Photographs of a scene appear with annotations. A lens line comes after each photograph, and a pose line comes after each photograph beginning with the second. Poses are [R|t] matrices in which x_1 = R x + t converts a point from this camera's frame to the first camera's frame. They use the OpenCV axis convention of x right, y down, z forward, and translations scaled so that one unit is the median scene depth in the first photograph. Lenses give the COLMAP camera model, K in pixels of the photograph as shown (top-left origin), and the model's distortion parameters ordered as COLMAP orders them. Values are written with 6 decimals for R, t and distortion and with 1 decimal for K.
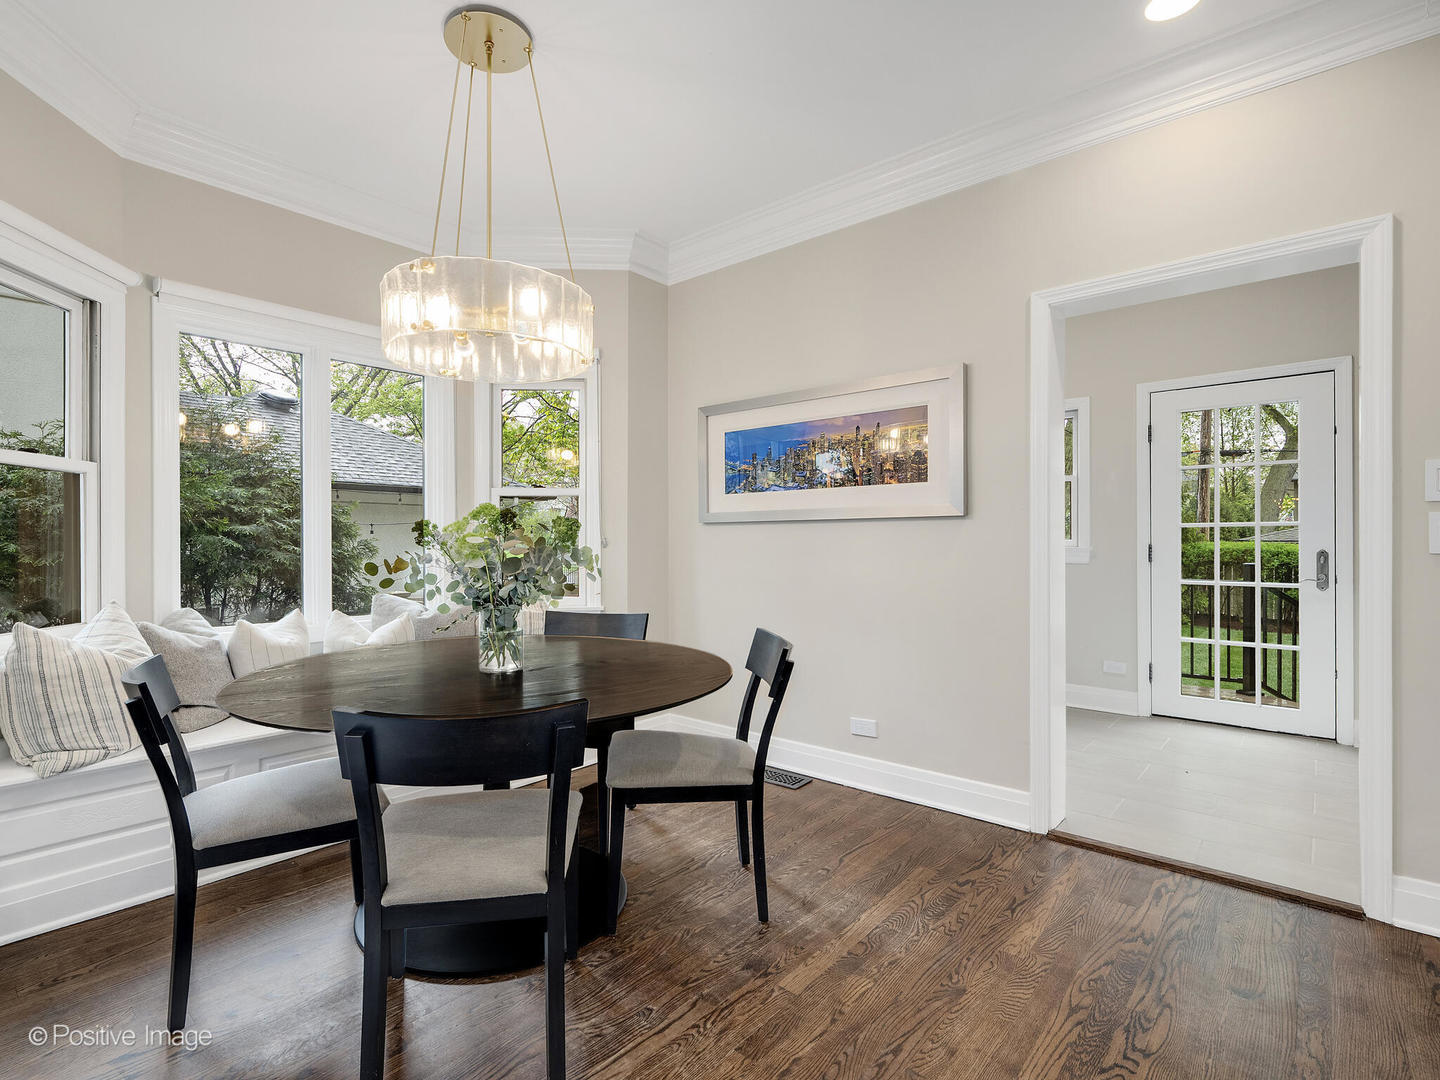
lens RADIAL K [[686.6, 0, 720.0], [0, 686.6, 540.0], [0, 0, 1]] dist [0.000231, -0.000374]
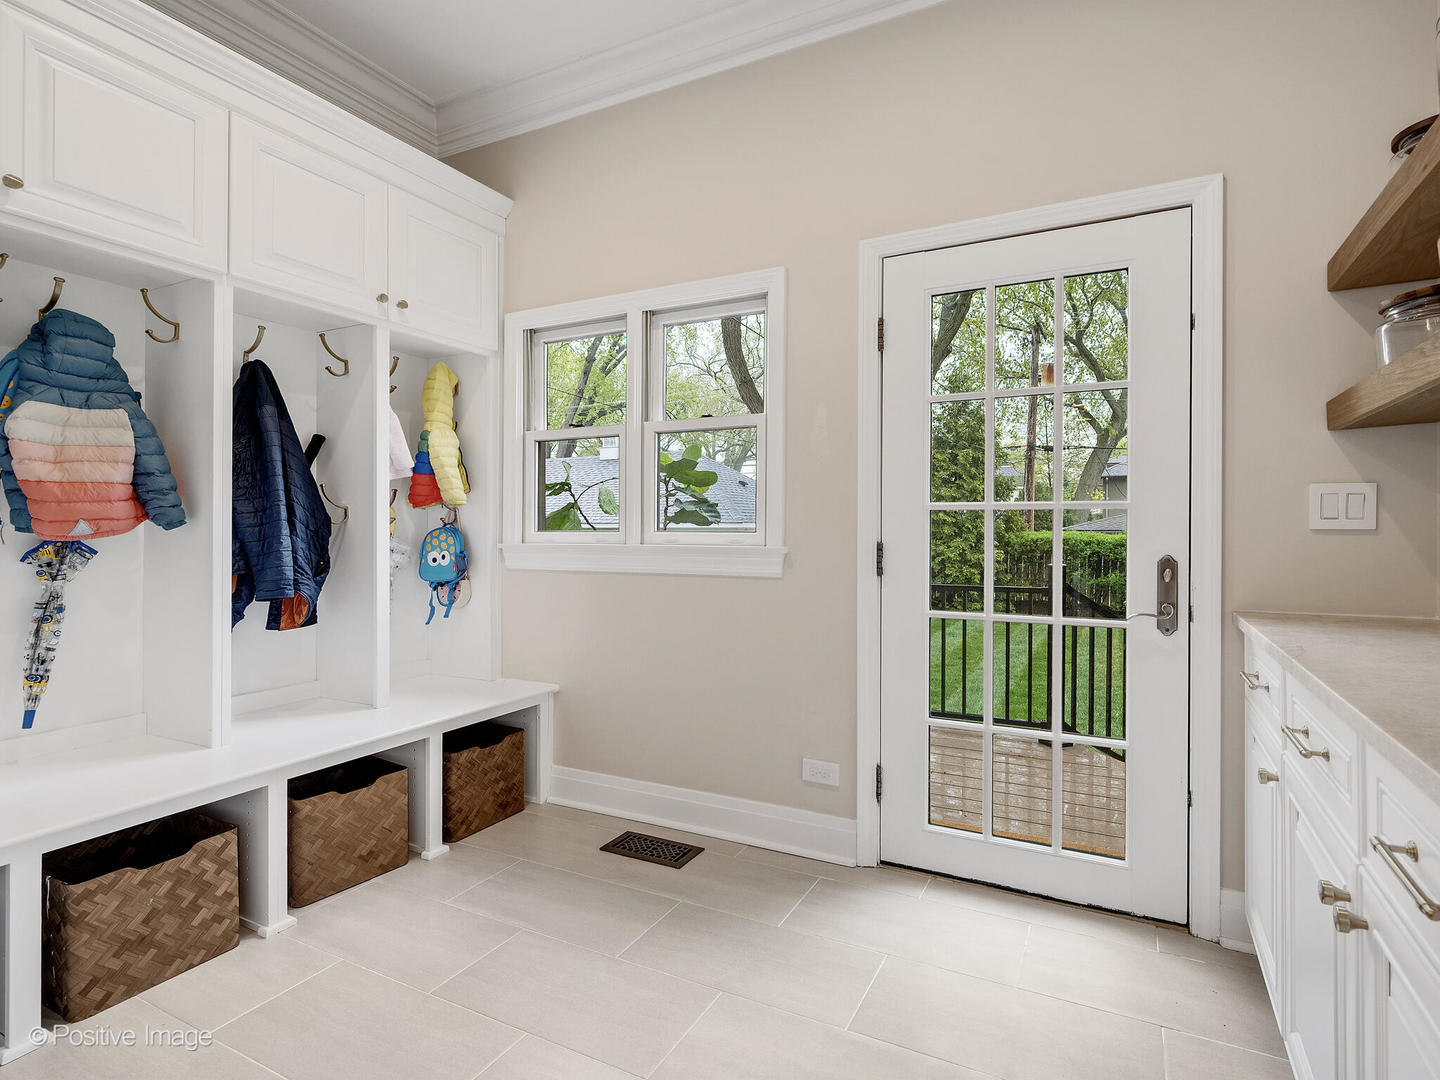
lens RADIAL K [[691.0, 0, 717.7], [0, 691.0, 530.4], [0, 0, 1]] dist [-0.000267, -0.000035]
pose [[0.982348, 0.005458, 0.186983, 0.408430], [-0.006302, 0.999972, 0.003916, -0.004225], [-0.186956, -0.005025, 0.982355, 0.504013]]
